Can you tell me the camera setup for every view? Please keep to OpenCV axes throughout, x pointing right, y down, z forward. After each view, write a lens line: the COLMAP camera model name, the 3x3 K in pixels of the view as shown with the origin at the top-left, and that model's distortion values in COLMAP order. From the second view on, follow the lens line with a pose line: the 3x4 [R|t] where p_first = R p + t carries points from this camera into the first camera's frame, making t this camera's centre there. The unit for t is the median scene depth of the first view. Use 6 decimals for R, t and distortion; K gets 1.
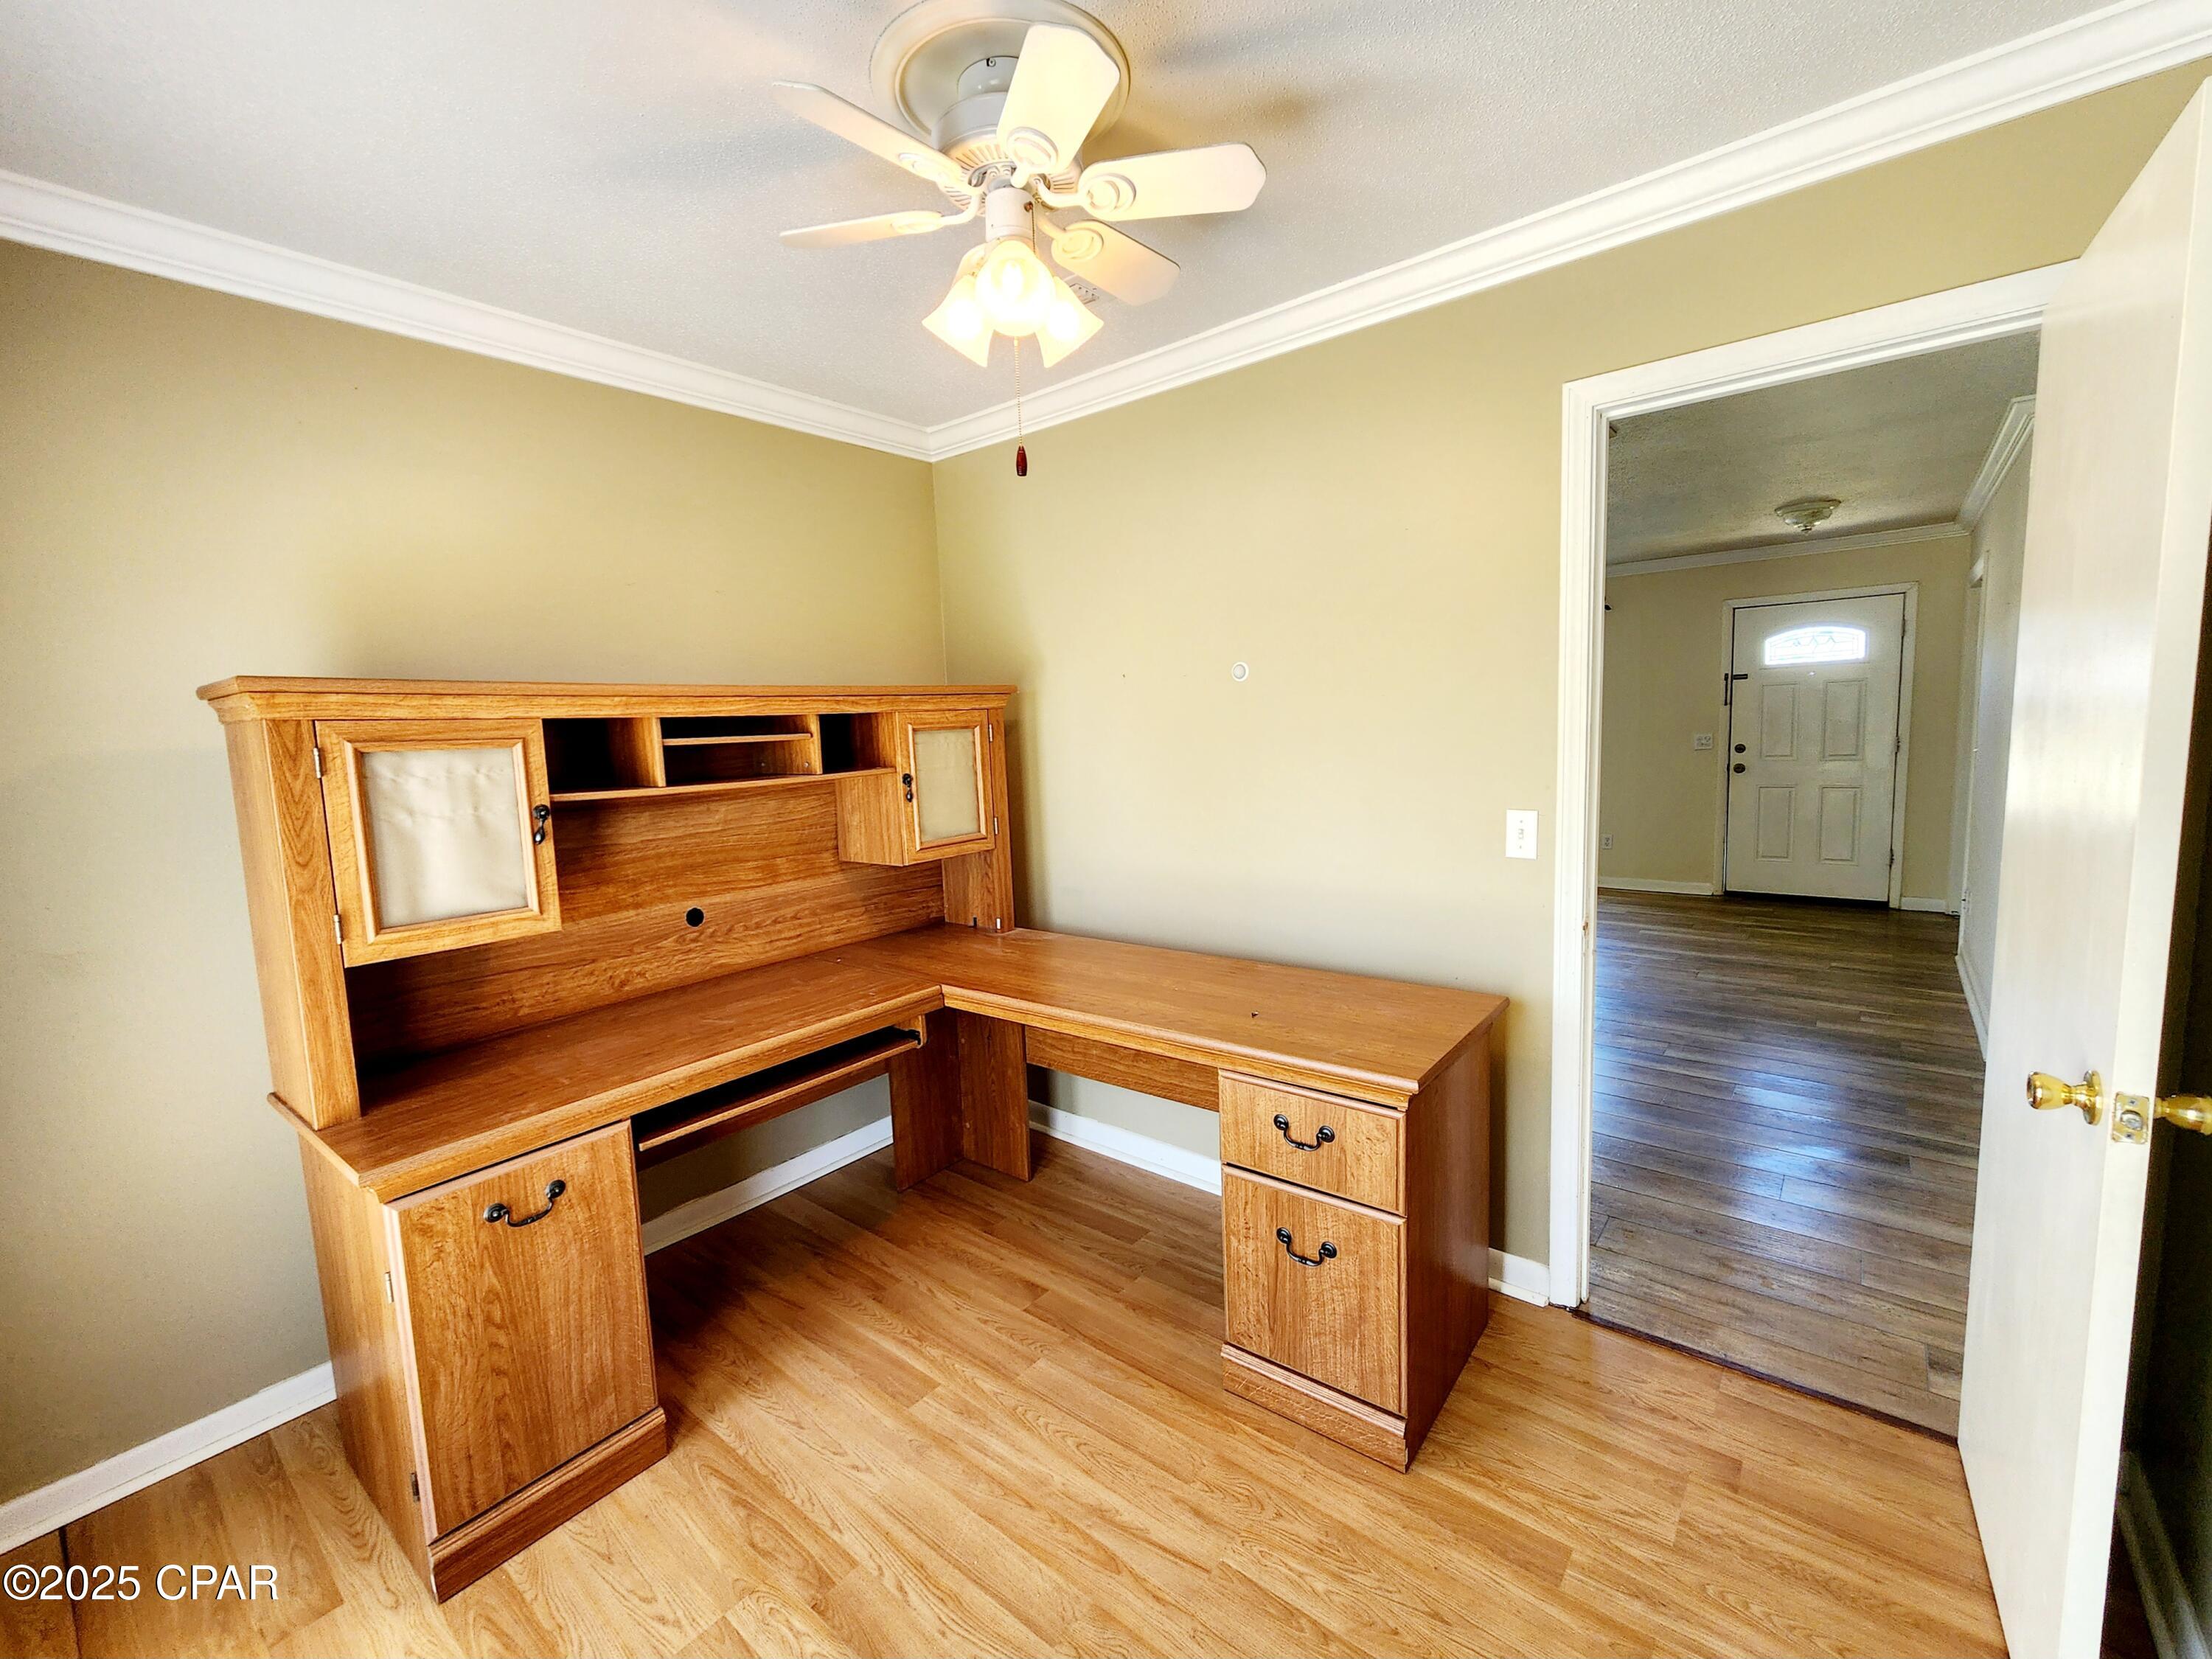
lens RADIAL K [[918.8, 0, 1109.7], [0, 918.8, 831.9], [0, 0, 1]] dist [0.001118, 0.000487]
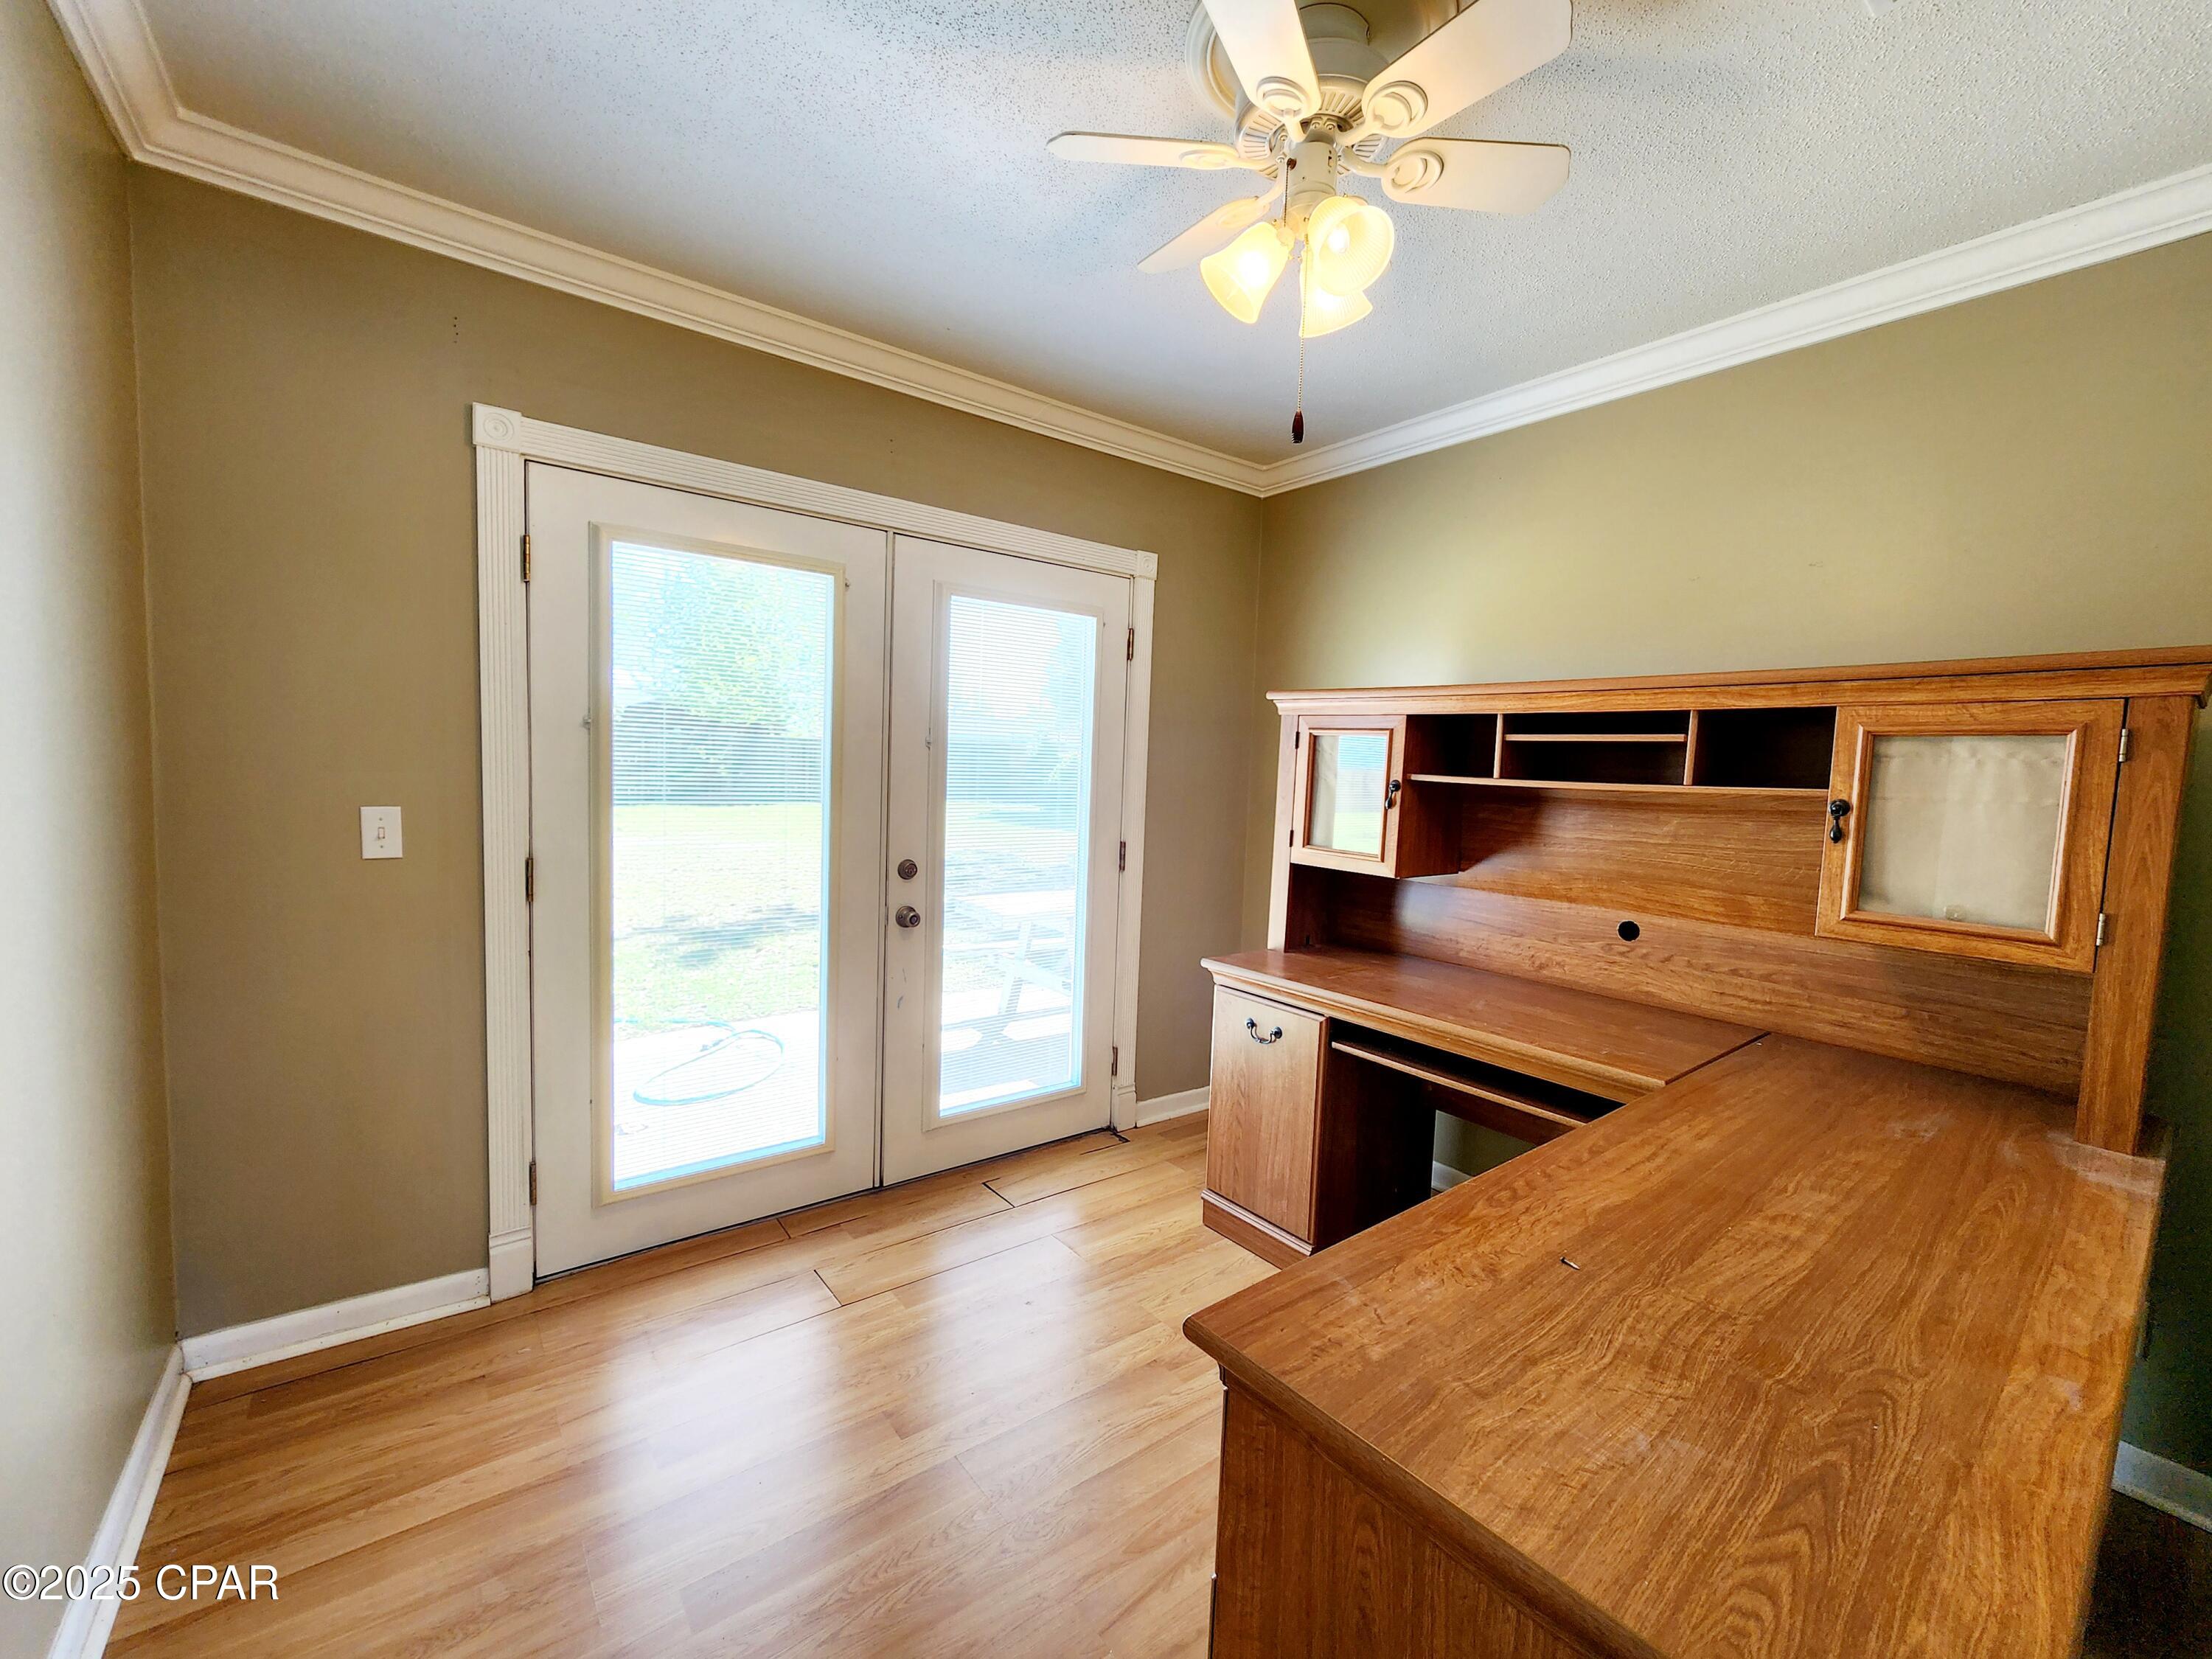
lens RADIAL K [[918.8, 0, 1109.7], [0, 918.8, 831.9], [0, 0, 1]] dist [0.001118, 0.000487]
pose [[-0.230772, 0.104384, -0.967393, 0.602823], [-0.141022, 0.980143, 0.139401, -0.066048], [0.962734, 0.168593, -0.211469, 0.713465]]
